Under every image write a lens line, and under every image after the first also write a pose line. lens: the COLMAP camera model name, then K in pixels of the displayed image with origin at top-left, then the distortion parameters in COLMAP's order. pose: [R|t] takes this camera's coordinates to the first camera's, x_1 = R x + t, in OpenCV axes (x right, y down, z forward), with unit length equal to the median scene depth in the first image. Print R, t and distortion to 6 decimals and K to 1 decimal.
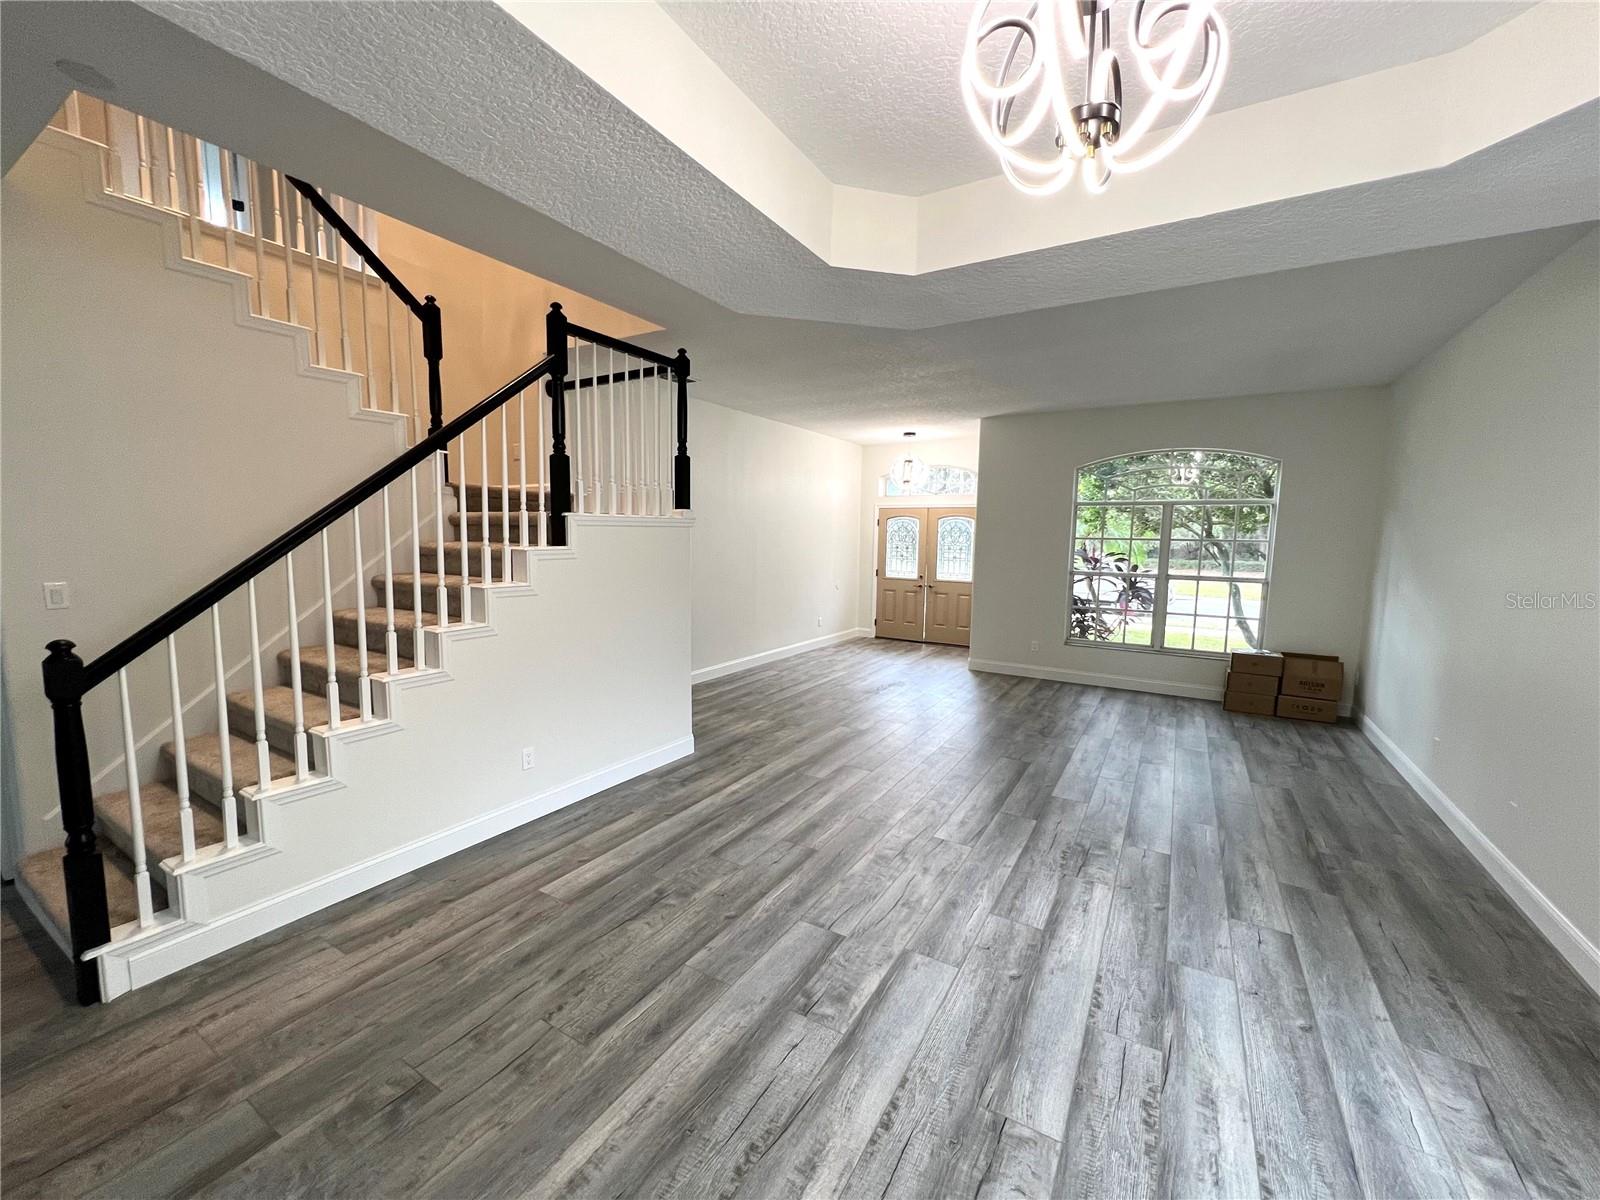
lens RADIAL K [[638.5, 0, 802.5], [0, 638.5, 604.3], [0, 0, 1]] dist [-0.001555, 0.000166]
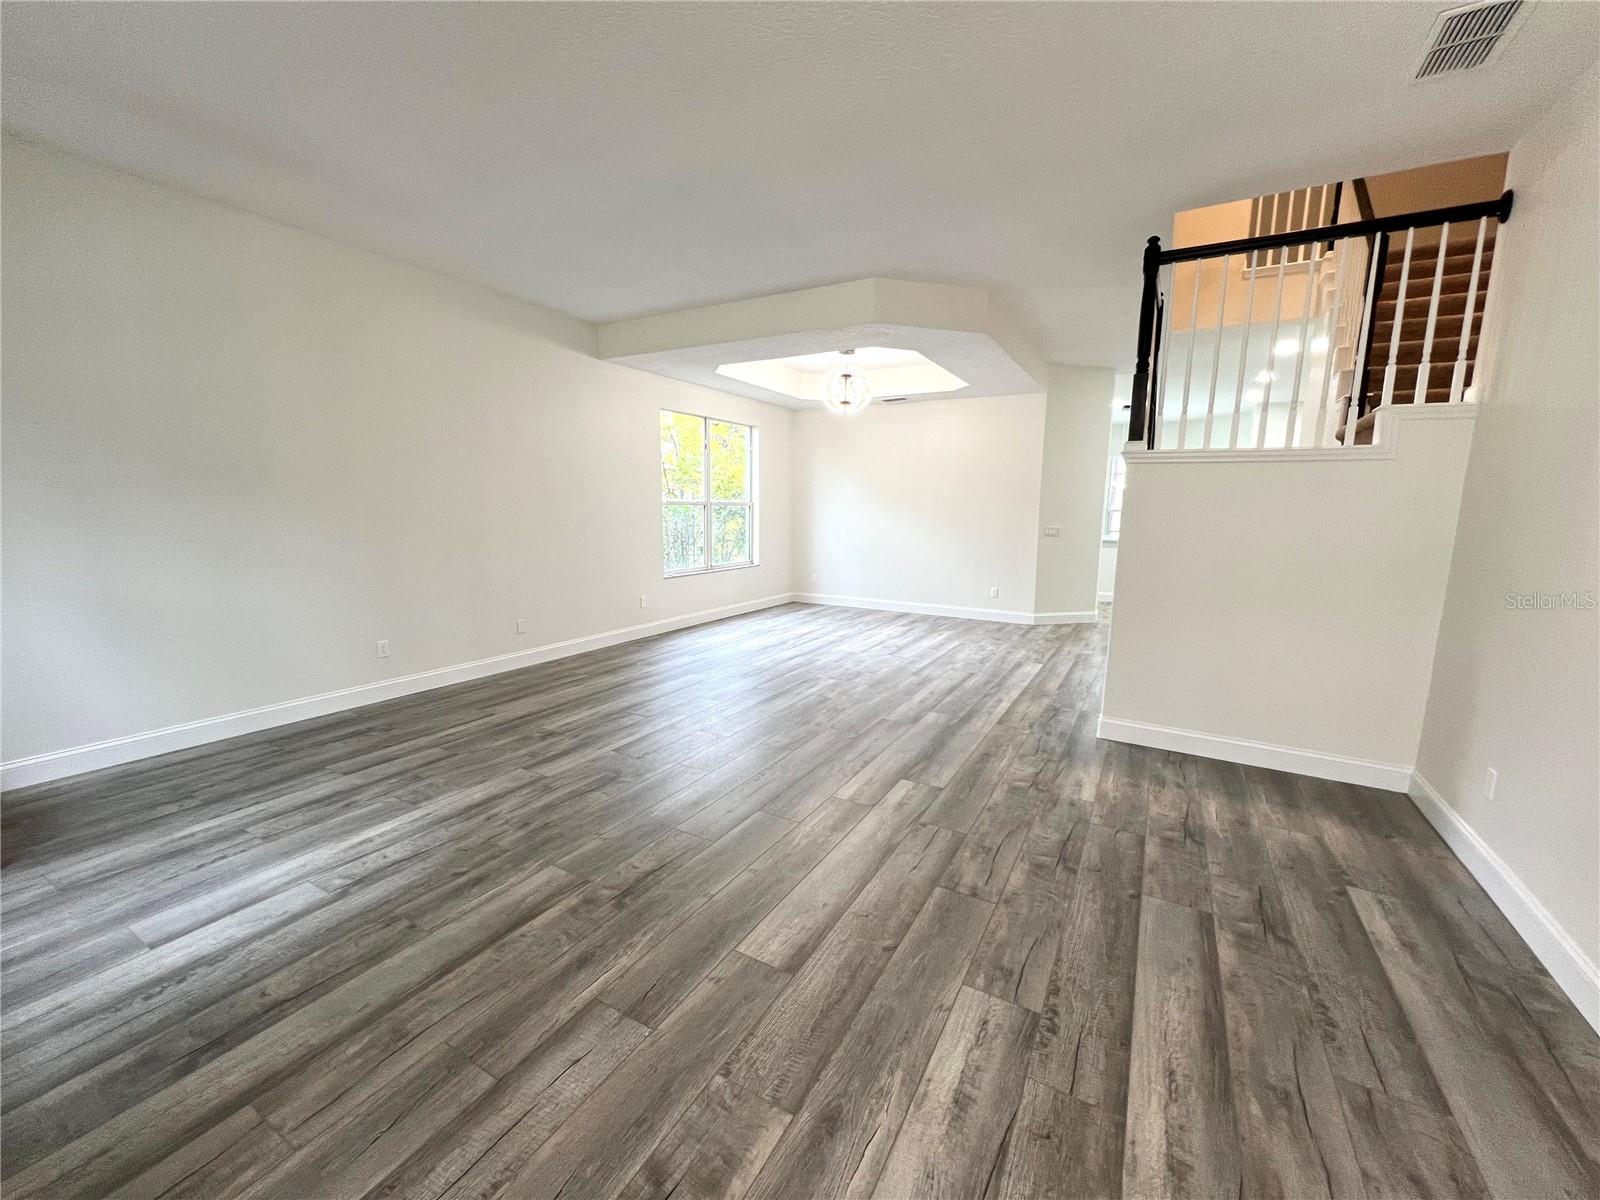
lens RADIAL K [[638.5, 0, 802.5], [0, 638.5, 604.3], [0, 0, 1]] dist [-0.001555, 0.000166]
pose [[-0.999438, -0.024679, -0.022678, 0.259886], [-0.029768, 0.964535, 0.262271, -0.155420], [0.015401, 0.262799, -0.964728, 1.913531]]
